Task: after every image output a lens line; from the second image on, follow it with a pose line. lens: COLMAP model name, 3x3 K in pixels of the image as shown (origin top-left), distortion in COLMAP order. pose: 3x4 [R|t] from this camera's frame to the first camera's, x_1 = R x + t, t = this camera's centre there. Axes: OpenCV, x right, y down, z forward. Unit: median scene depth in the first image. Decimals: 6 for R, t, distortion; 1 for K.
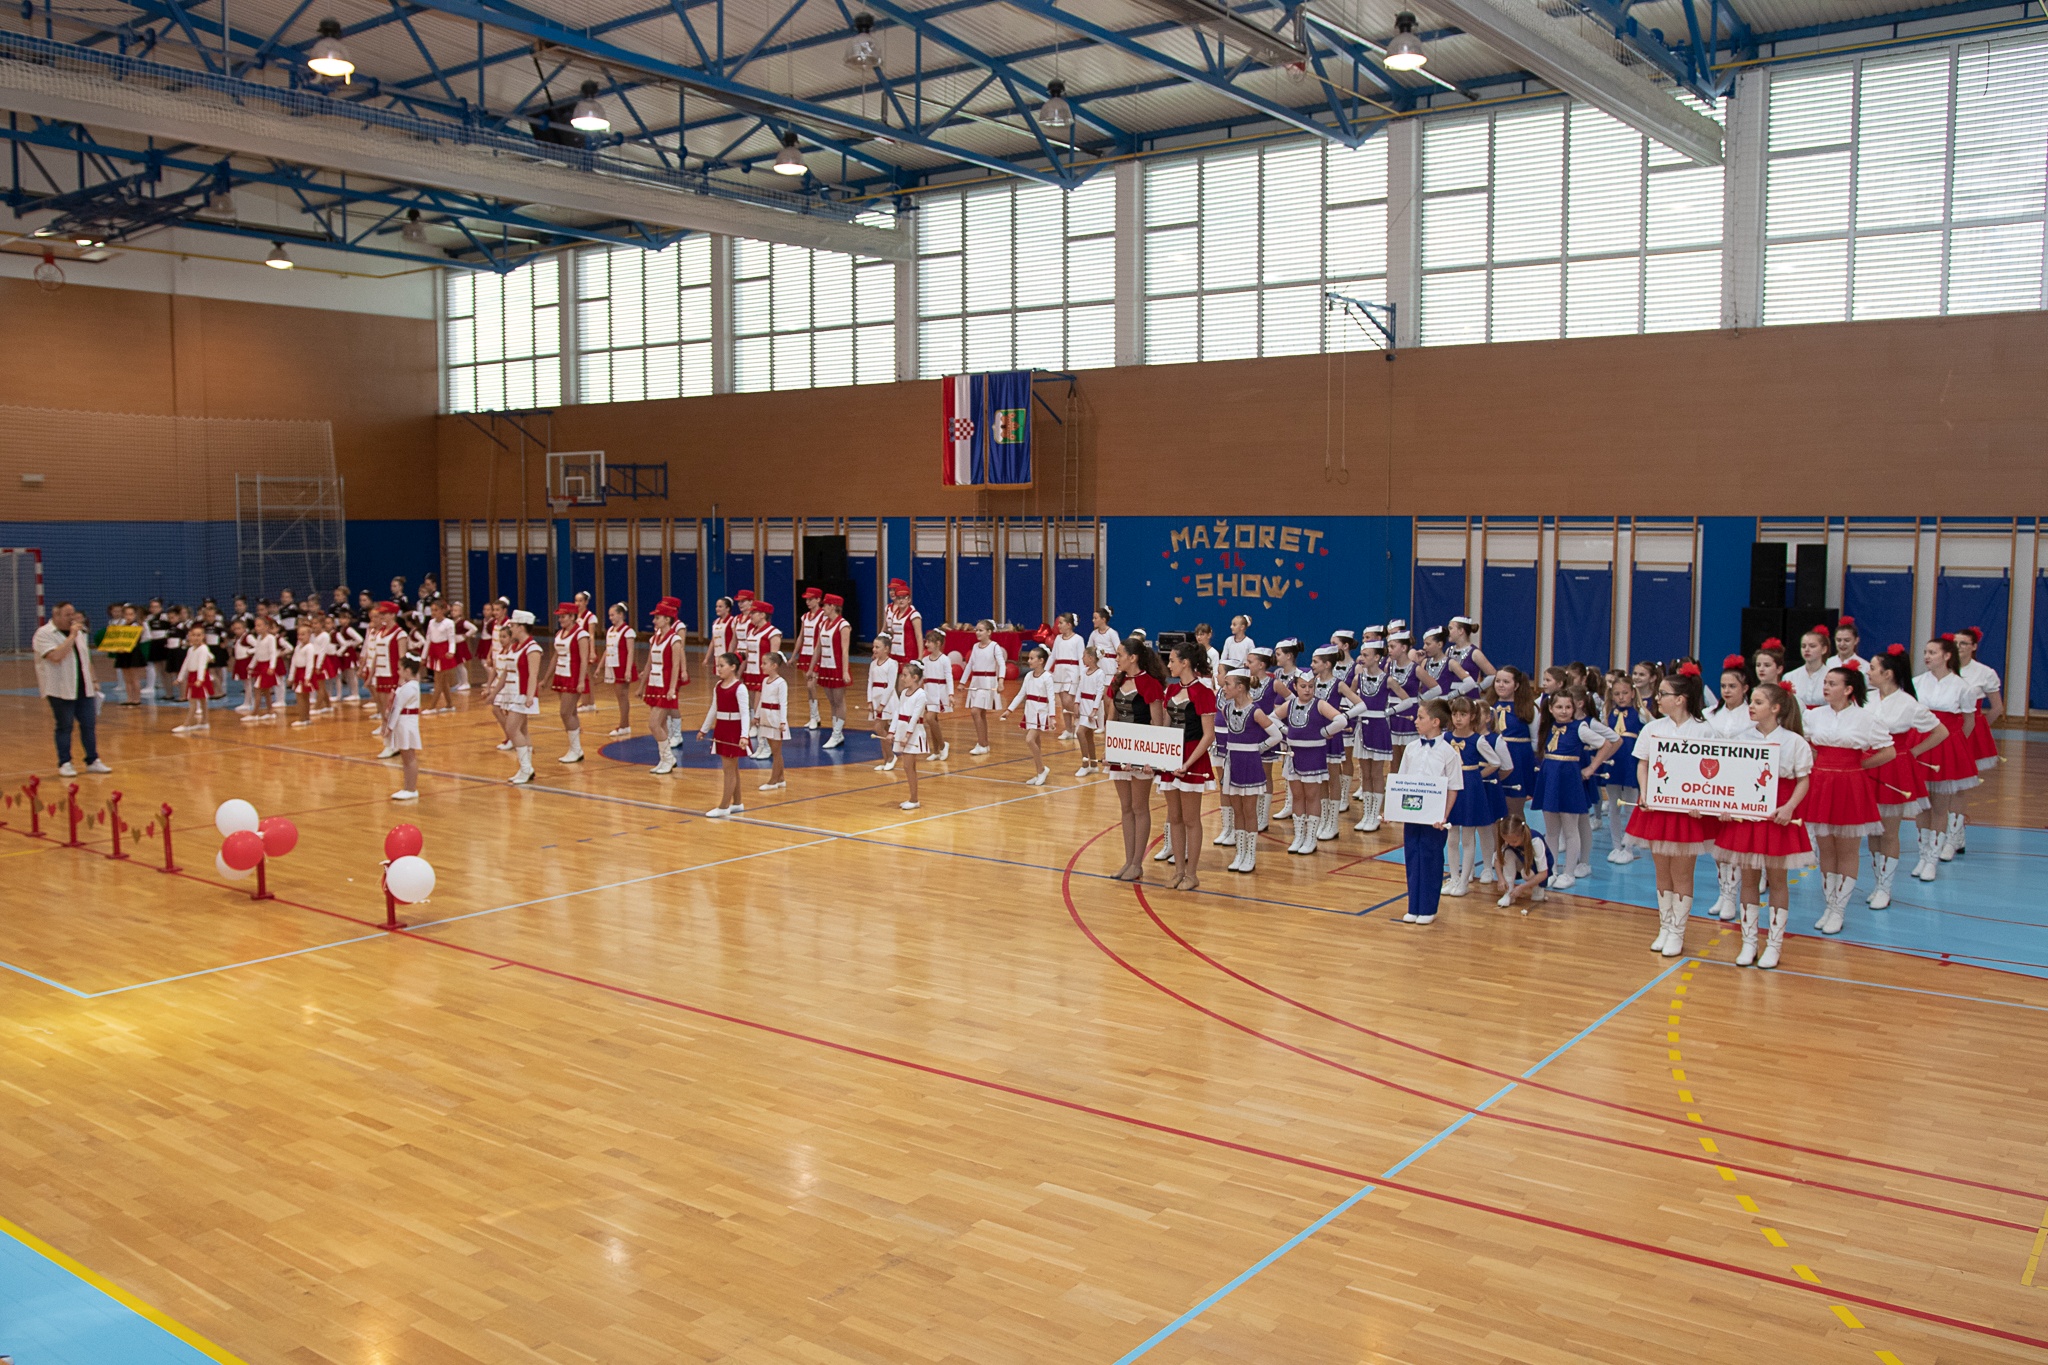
lens RADIAL K [[1686.4, 0, 1023.6], [0, 1686.4, 689.6], [0, 0, 1]] dist [-0.058412, -0.000234]
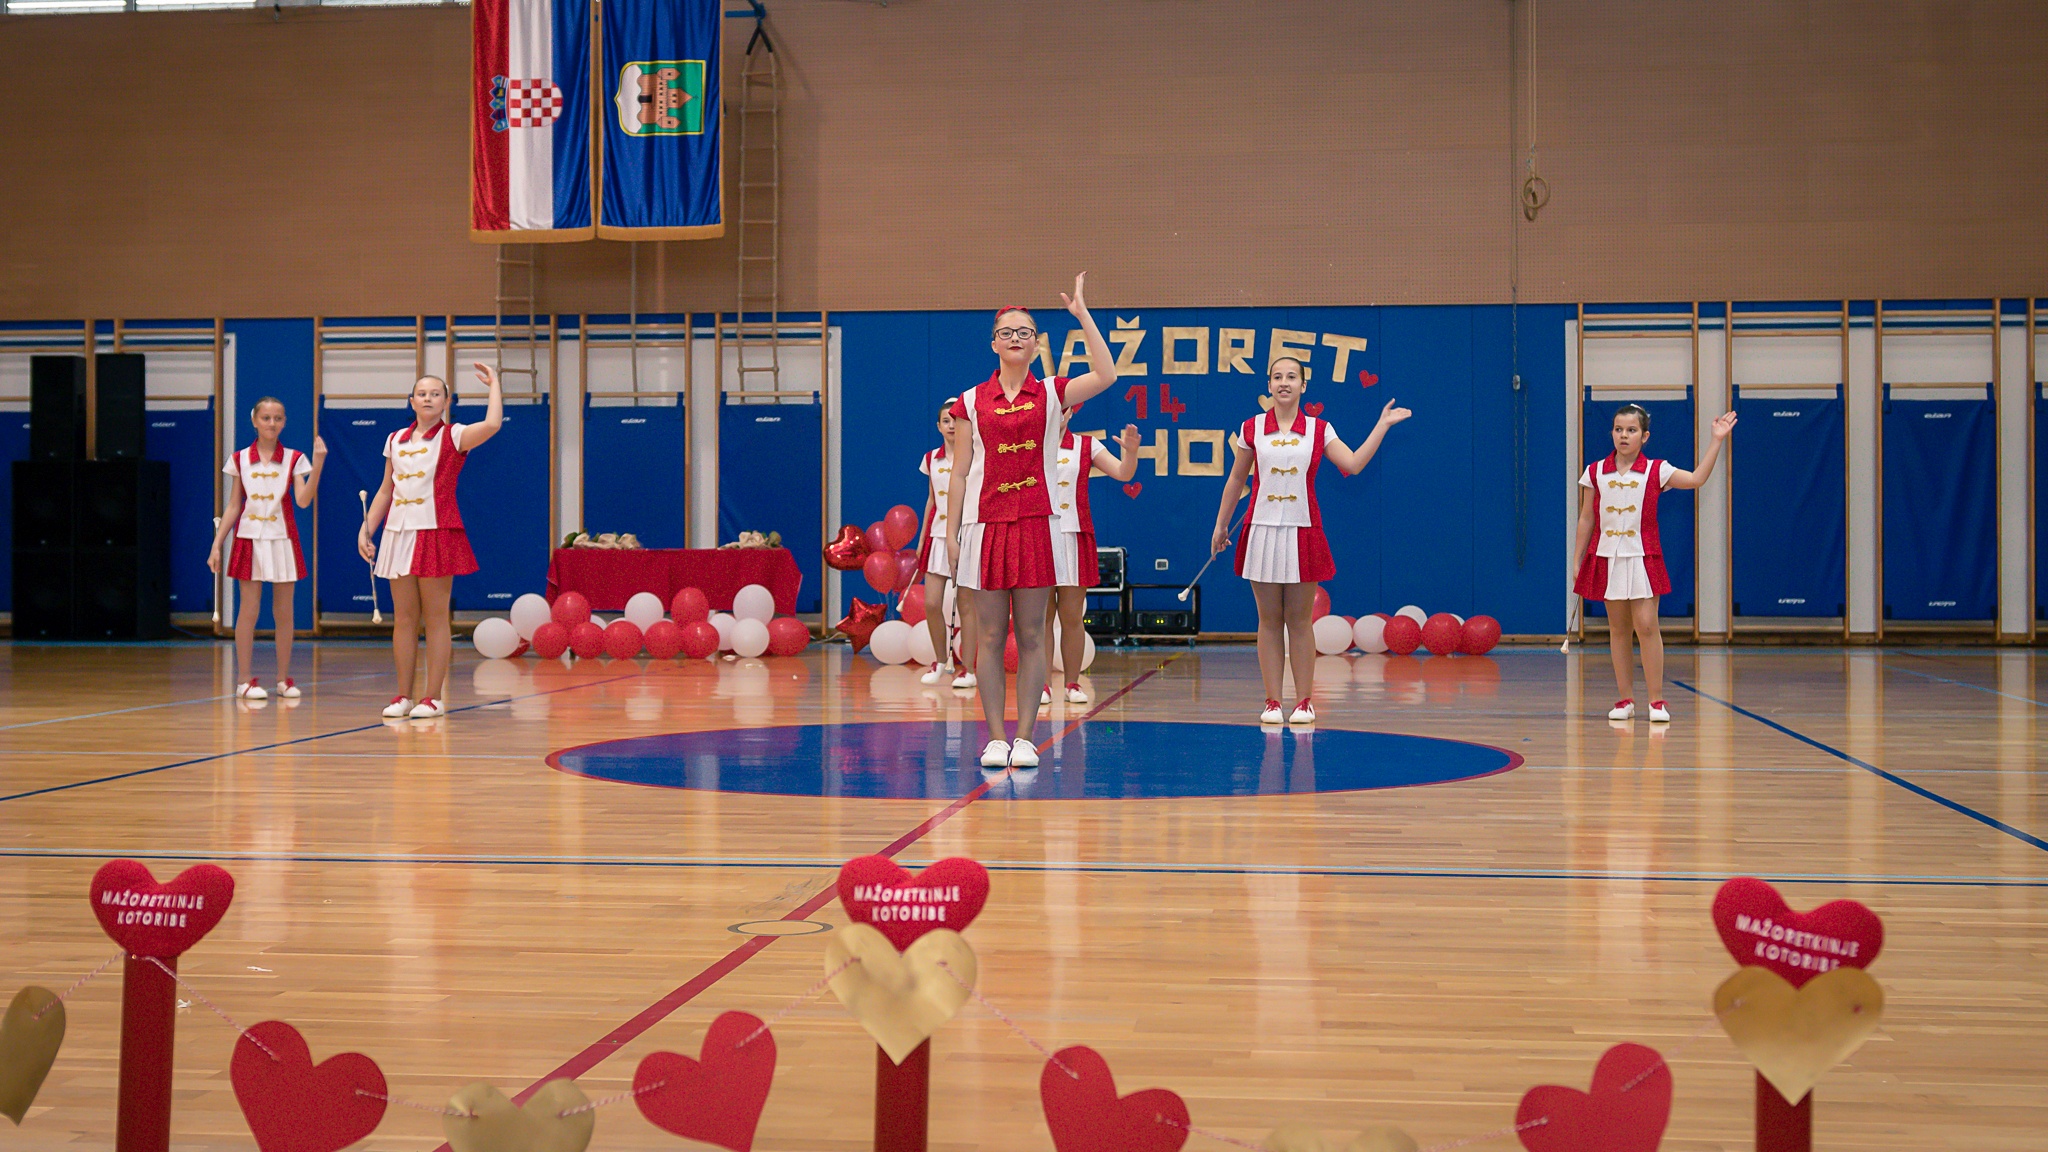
lens RADIAL K [[2694.5, 0, 1017.2], [0, 2694.5, 531.2], [0, 0, 1]] dist [0.002023, 0.000000]
pose [[0.869133, 0.000820, 0.494577, -0.271862], [0.048847, 0.994967, -0.087491, 0.023495], [-0.492160, 0.100200, 0.864719, 0.342484]]
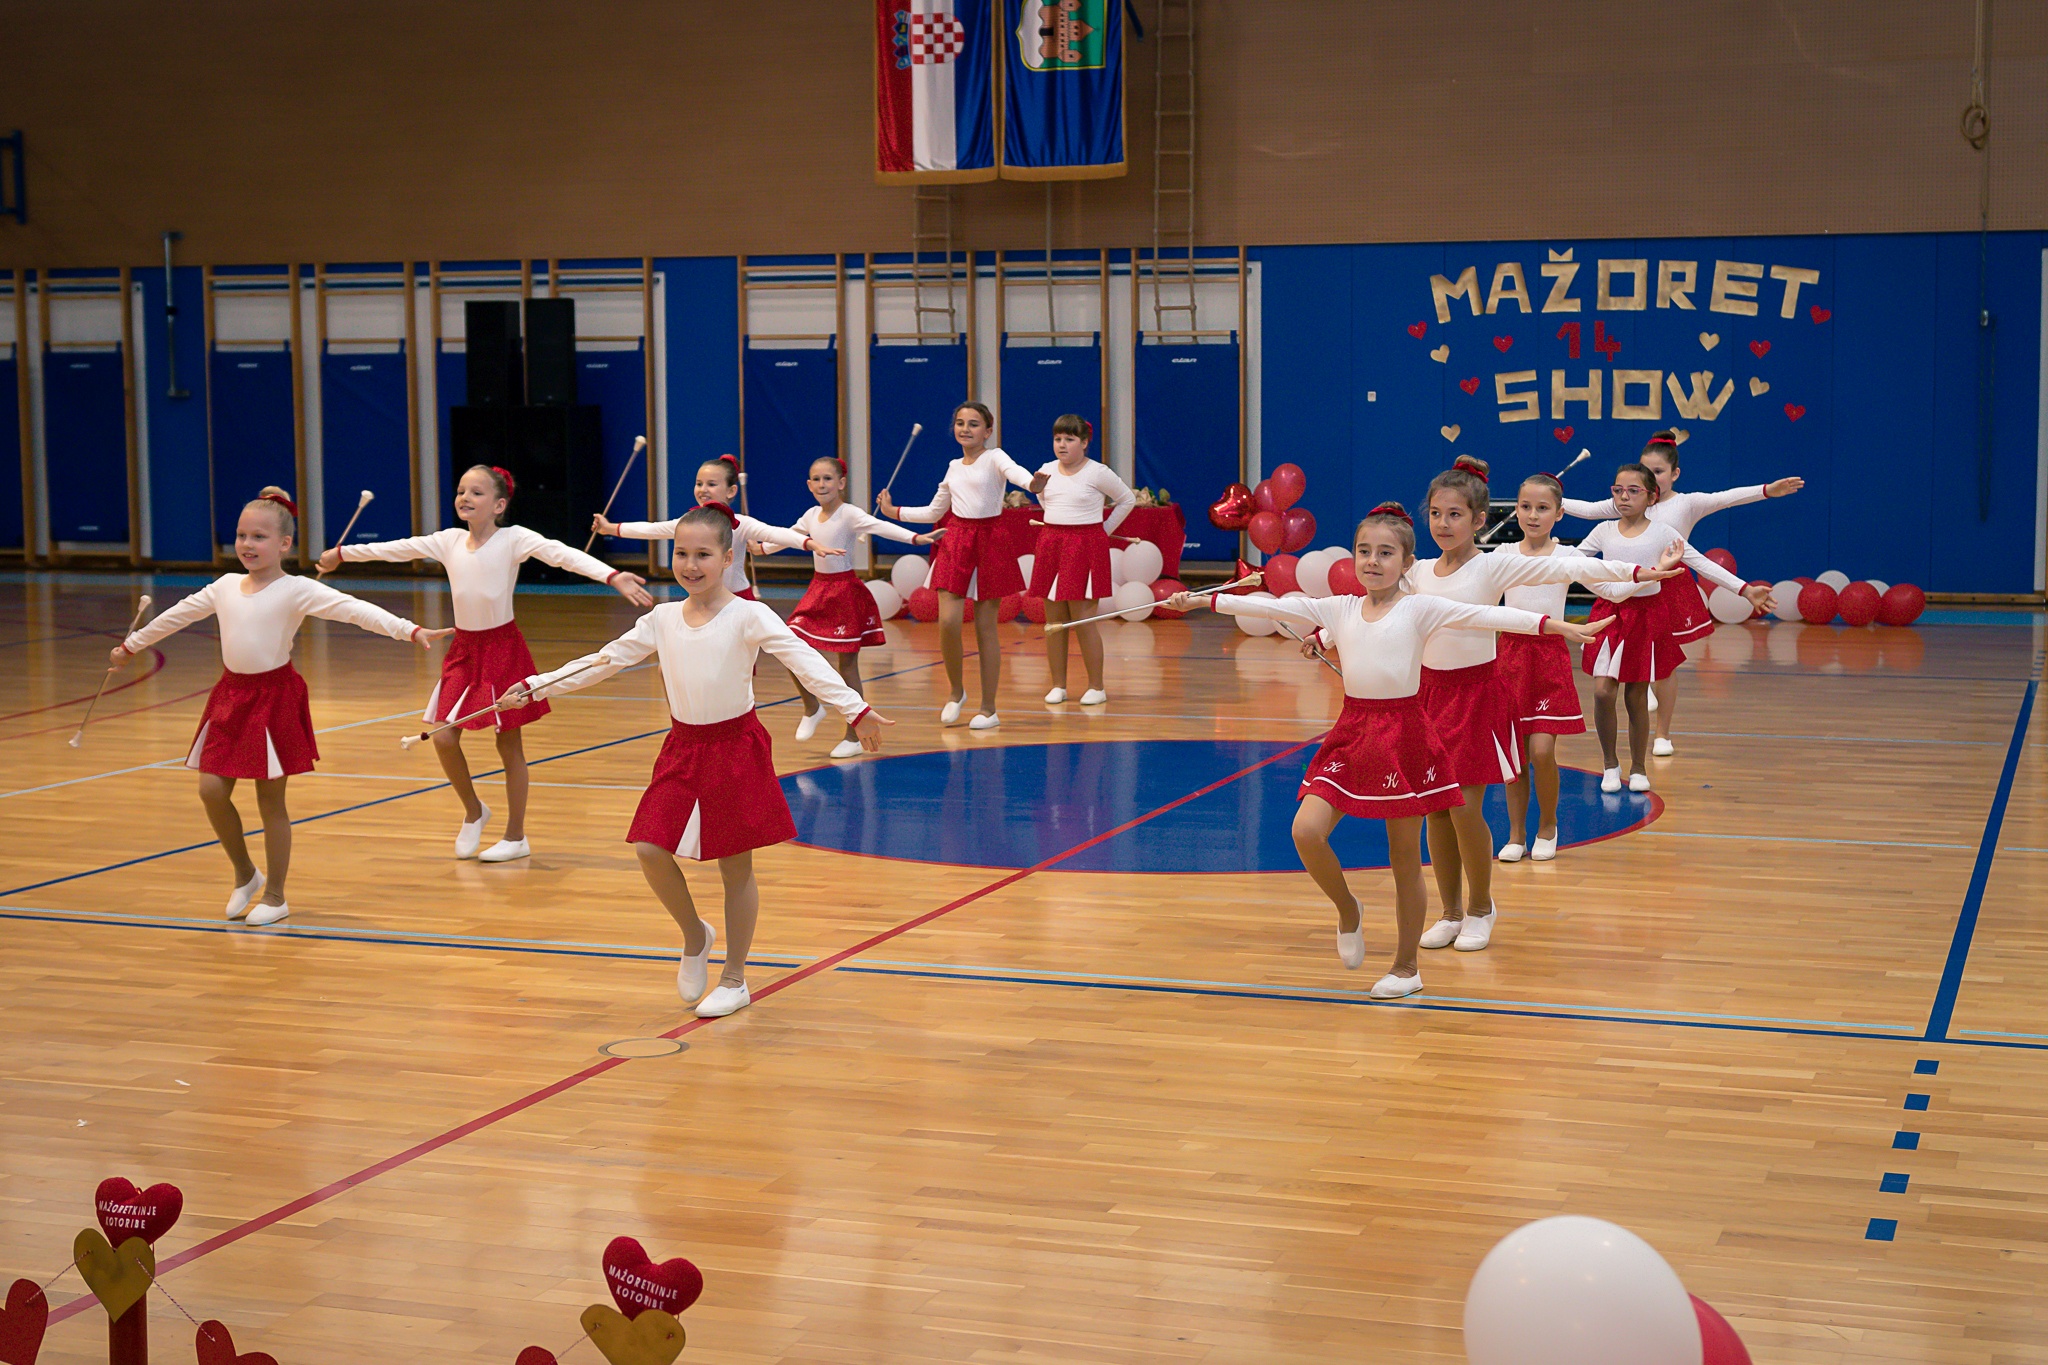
lens RADIAL K [[2978.5, 0, 1114.1], [0, 2978.5, 667.6], [0, 0, 1]] dist [0.009778, 0.000000]
pose [[0.950246, -0.034562, 0.309579, -0.230423], [0.035116, 0.999376, 0.003783, 0.002829], [-0.309516, 0.007276, 0.950866, 0.271237]]
